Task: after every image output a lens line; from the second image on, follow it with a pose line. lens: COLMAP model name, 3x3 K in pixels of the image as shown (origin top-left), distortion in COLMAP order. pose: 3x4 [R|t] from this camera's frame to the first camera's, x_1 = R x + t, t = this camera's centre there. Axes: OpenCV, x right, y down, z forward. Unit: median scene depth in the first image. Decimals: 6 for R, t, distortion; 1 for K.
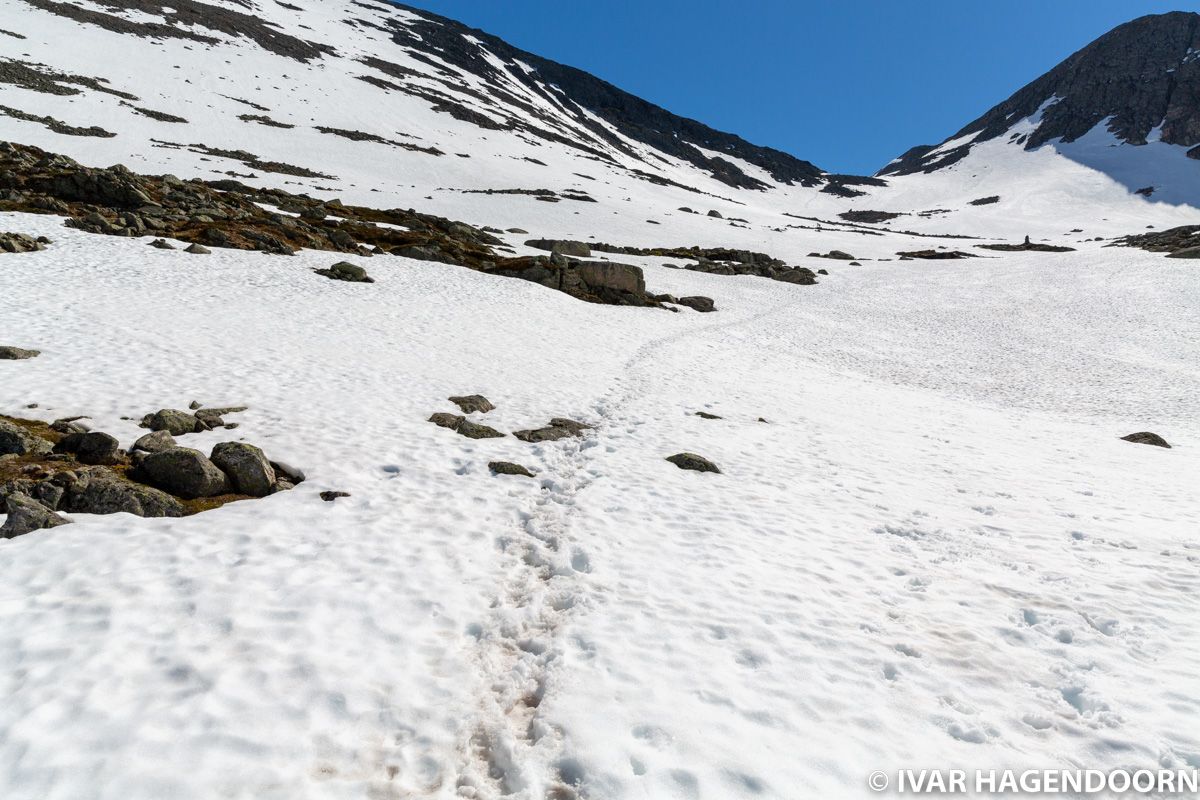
lens RADIAL K [[800.5, 0, 600.5], [0, 800.5, 395.1], [0, 0, 1]] dist [0.018662, -0.002332]
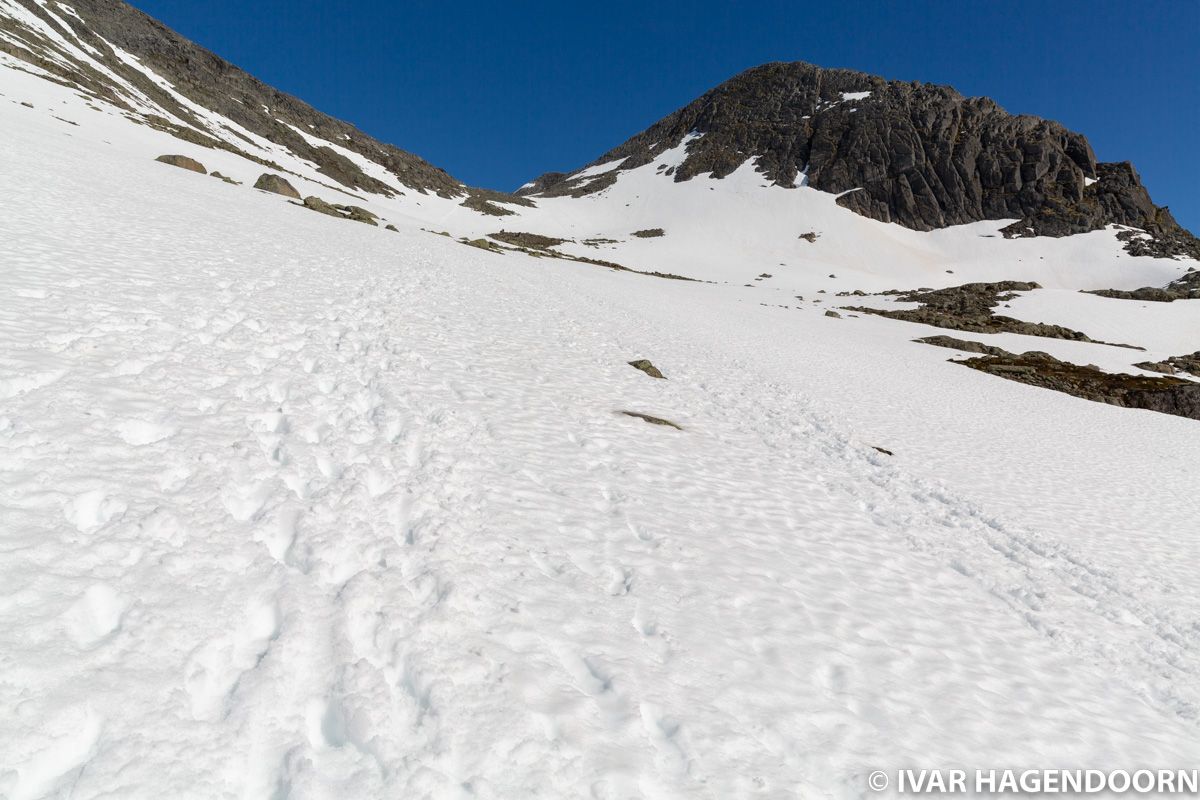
lens RADIAL K [[800.5, 0, 601.2], [0, 800.5, 403.9], [0, 0, 1]] dist [0.018662, -0.002332]
pose [[0.895852, -0.013775, 0.444139, 0.045066], [0.019905, 0.999760, -0.009141, -0.049741], [-0.443907, 0.017030, 0.895911, 0.248100]]
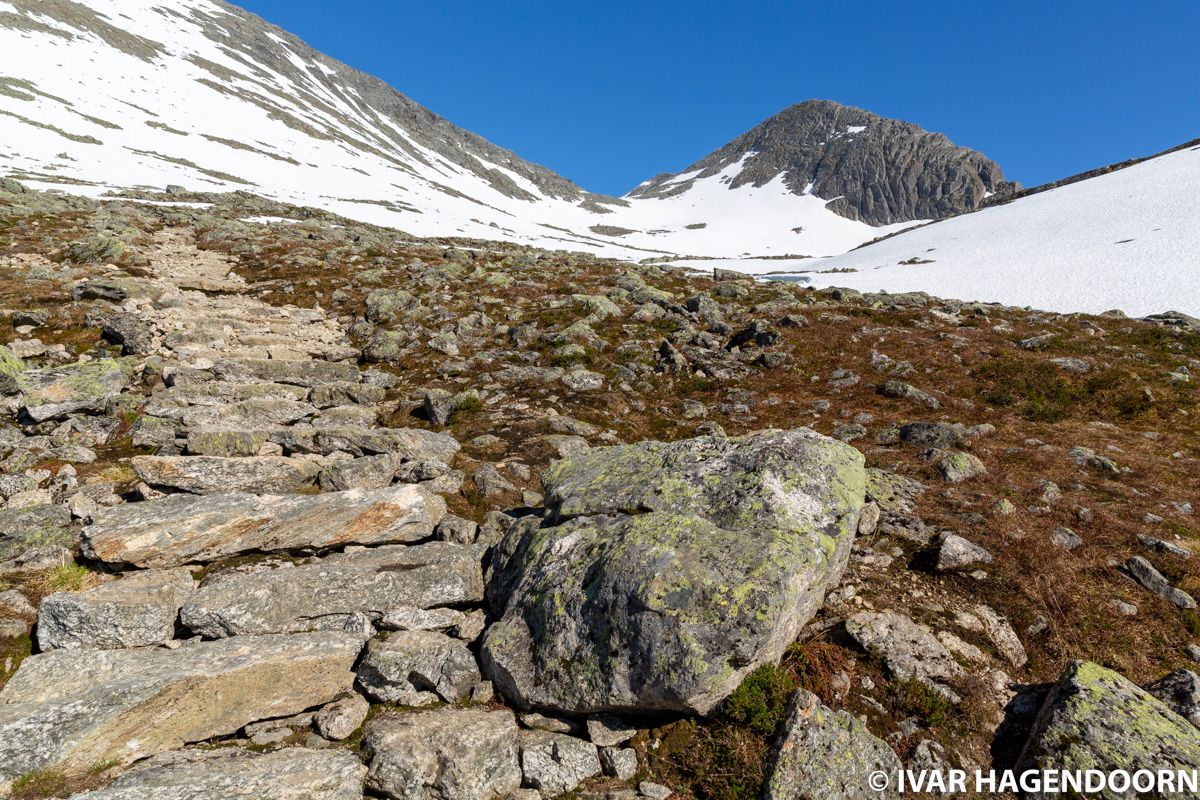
lens RADIAL K [[800.5, 0, 599.3], [0, 800.5, 399.0], [0, 0, 1]] dist [0.018662, -0.002332]
pose [[0.959996, 0.023678, 0.279011, -0.034348], [-0.026215, 0.999642, 0.005364, 0.038622], [-0.278784, -0.012464, 0.960273, -0.219060]]
